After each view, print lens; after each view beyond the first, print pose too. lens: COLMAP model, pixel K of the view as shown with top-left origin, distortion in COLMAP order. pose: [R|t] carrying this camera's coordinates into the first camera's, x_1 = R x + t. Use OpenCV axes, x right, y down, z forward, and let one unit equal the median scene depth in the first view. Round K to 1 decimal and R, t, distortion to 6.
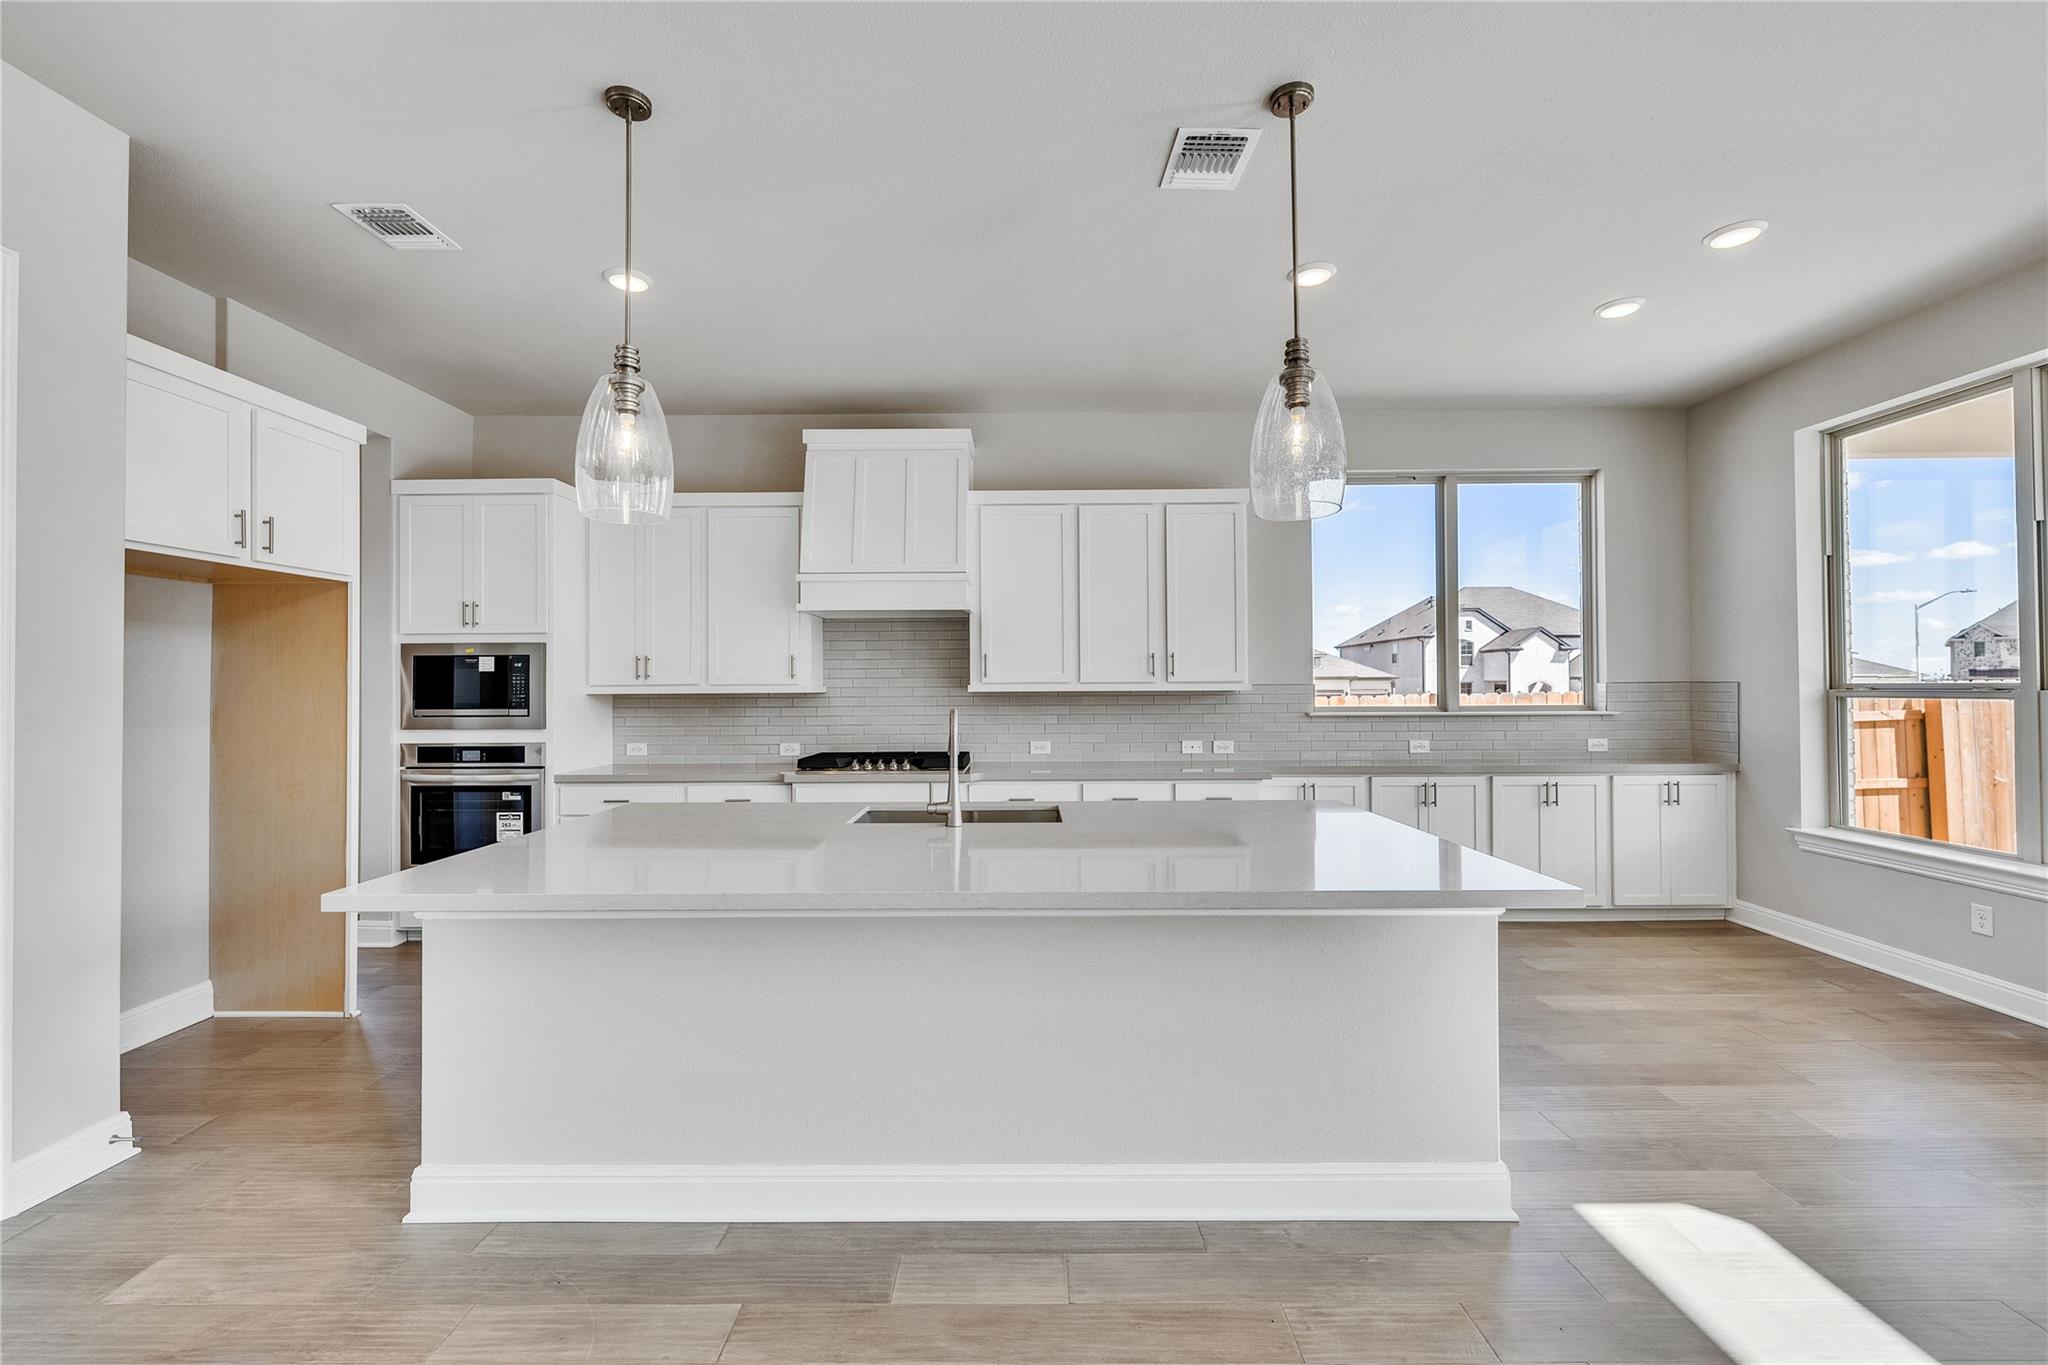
lens RADIAL K [[842.2, 0, 1020.7], [0, 842.2, 677.5], [0, 0, 1]] dist [-0.000012, -0.000053]
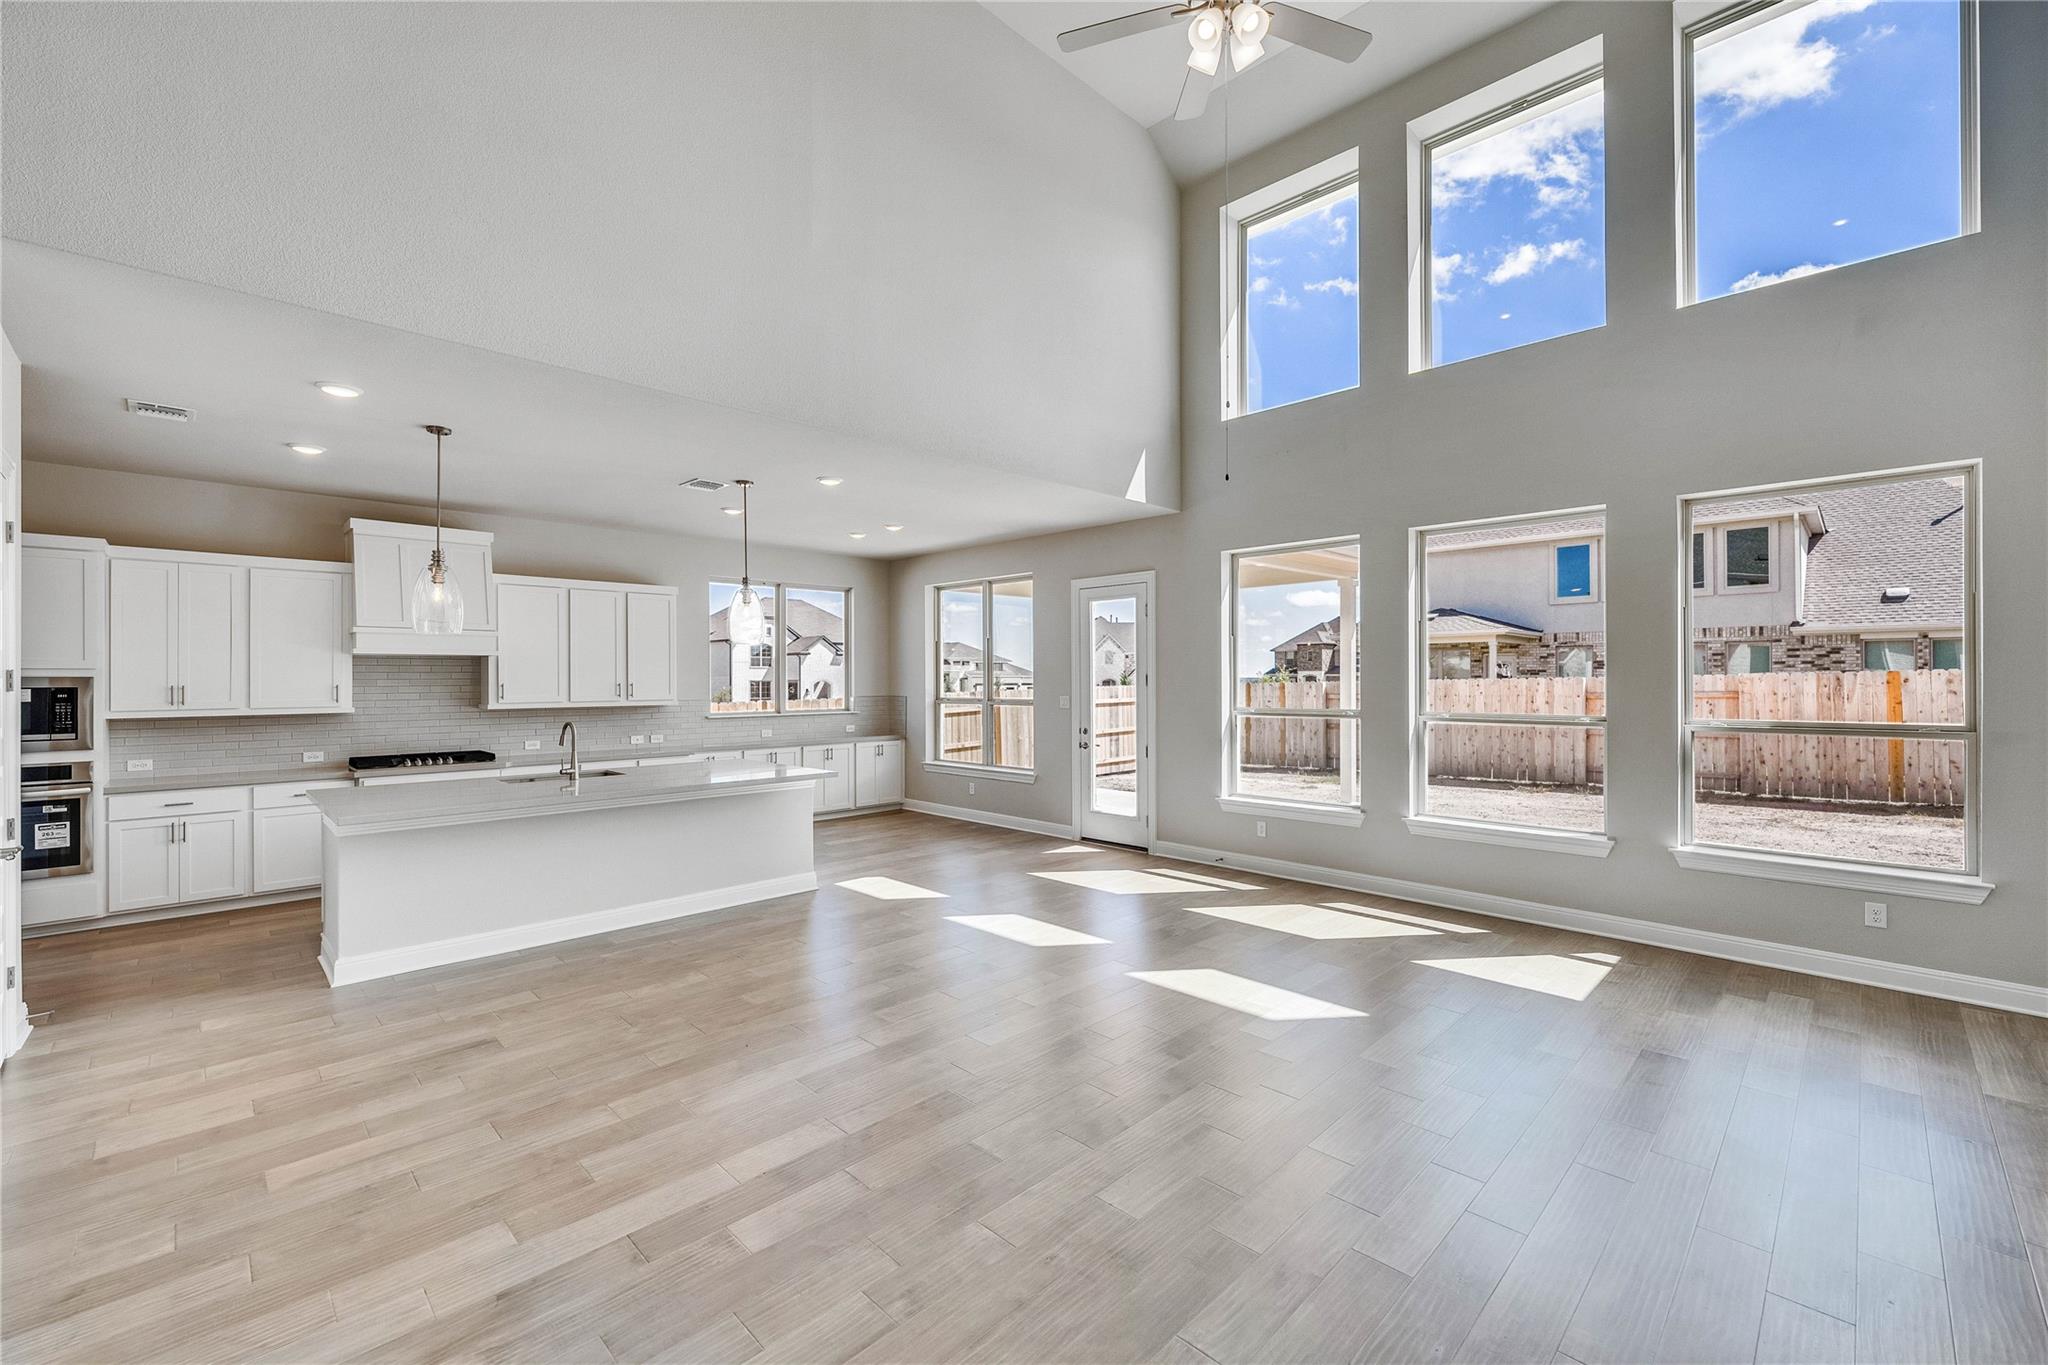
lens RADIAL K [[842.2, 0, 1020.7], [0, 842.2, 677.5], [0, 0, 1]] dist [-0.000012, -0.000053]
pose [[0.707783, 0.003586, 0.706421, -0.448980], [-0.007344, 0.999970, 0.002282, -0.049544], [-0.706392, -0.006803, 0.707789, -0.713898]]
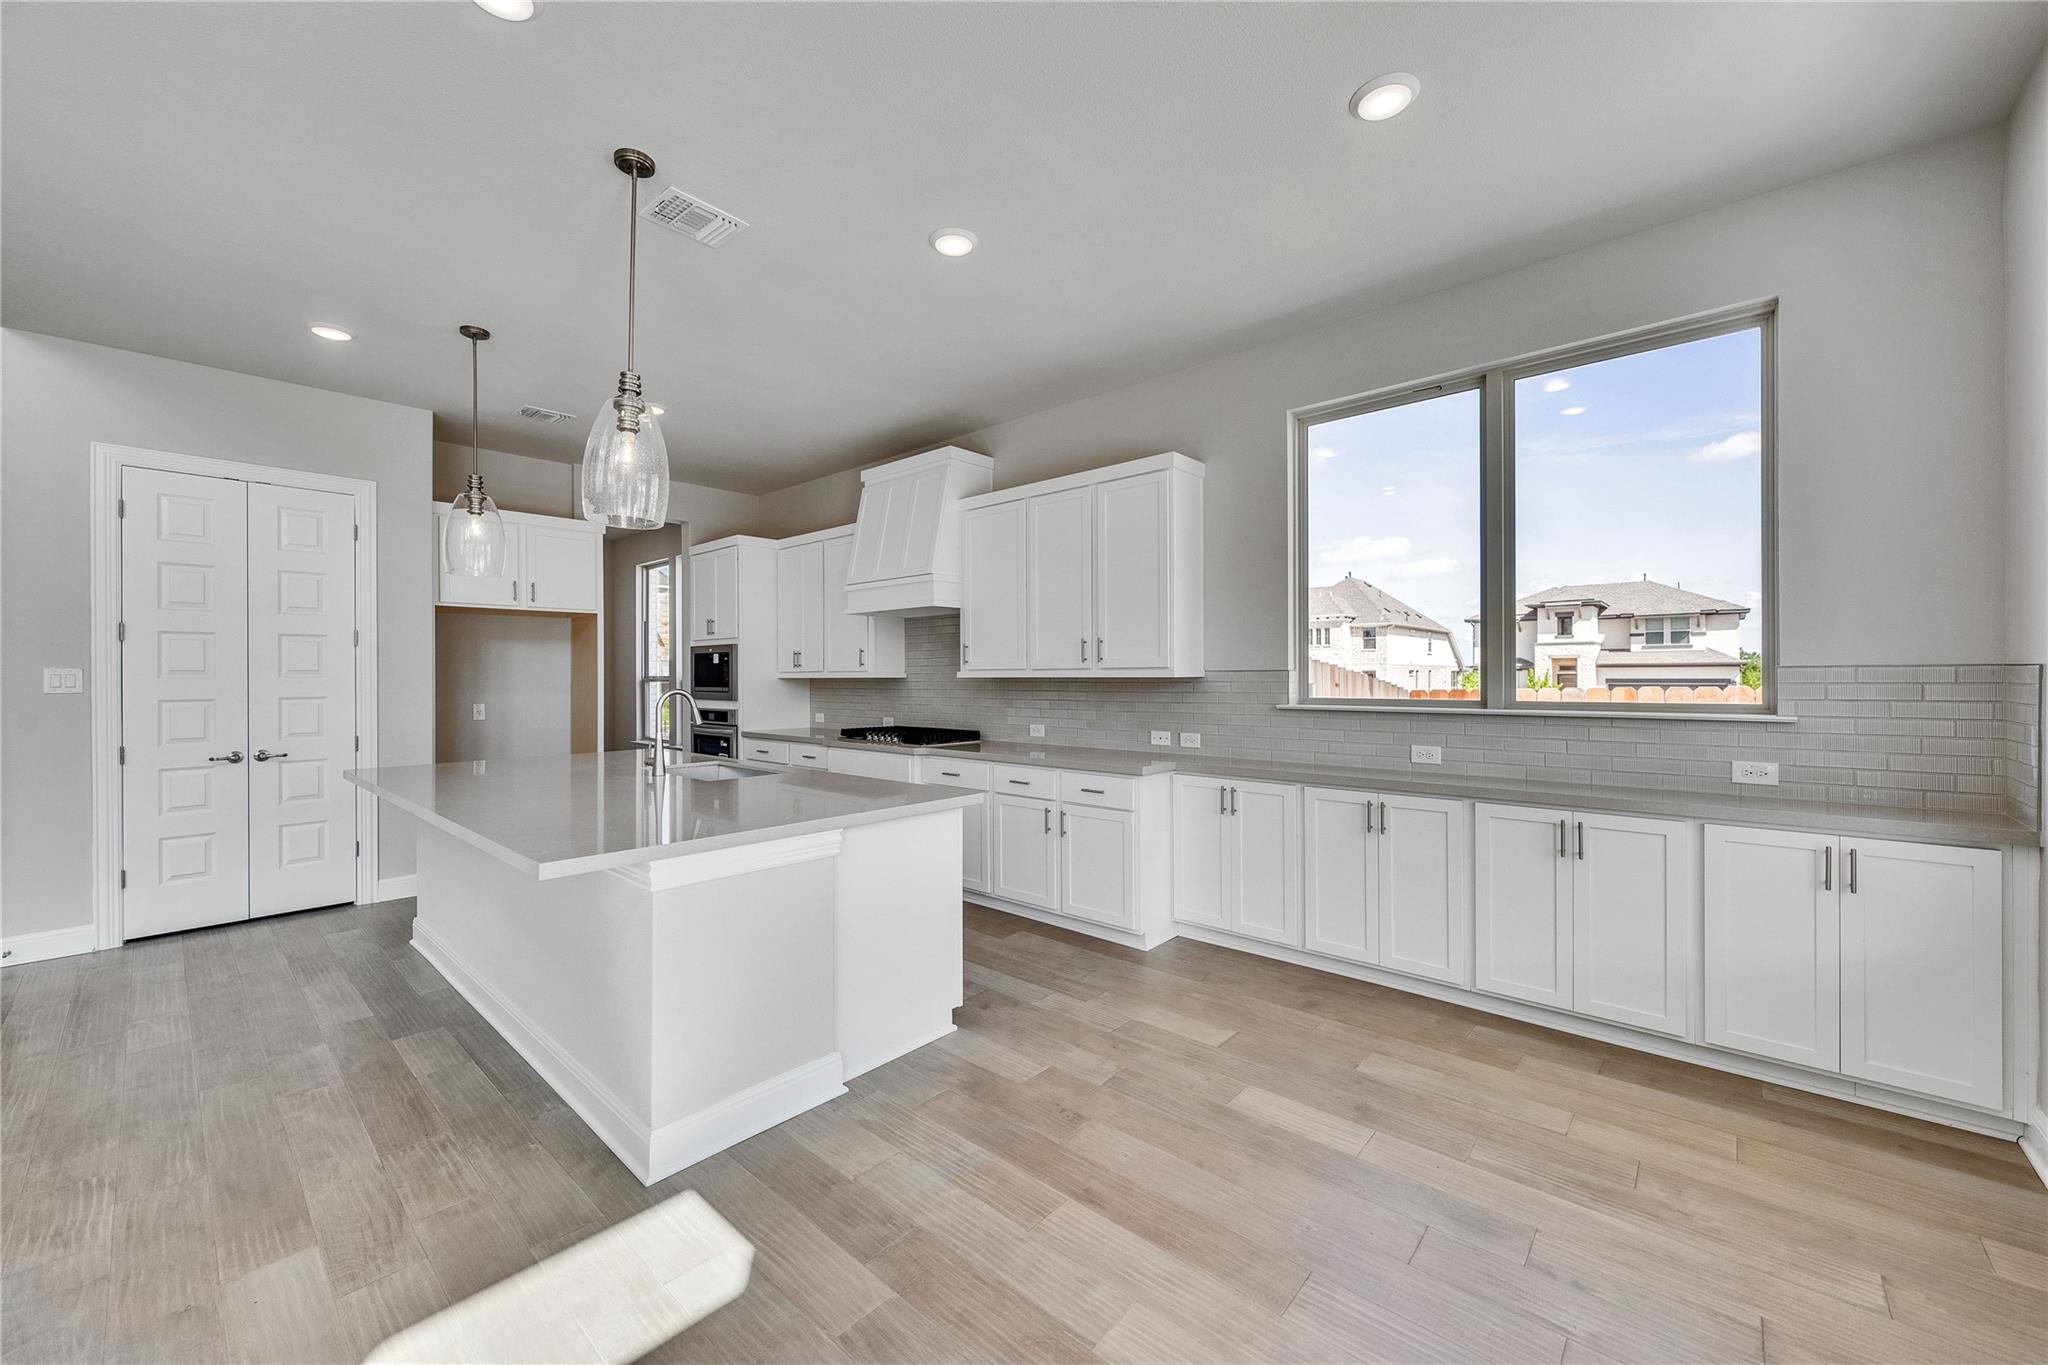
lens RADIAL K [[782.9, 0, 1016.1], [0, 782.9, 676.0], [0, 0, 1]] dist [-0.001172, 0.000041]
pose [[0.744609, 0.002994, -0.667494, 0.706695], [0.005955, 0.999920, 0.011127, 0.003772], [0.667474, -0.012260, 0.744532, 0.267904]]
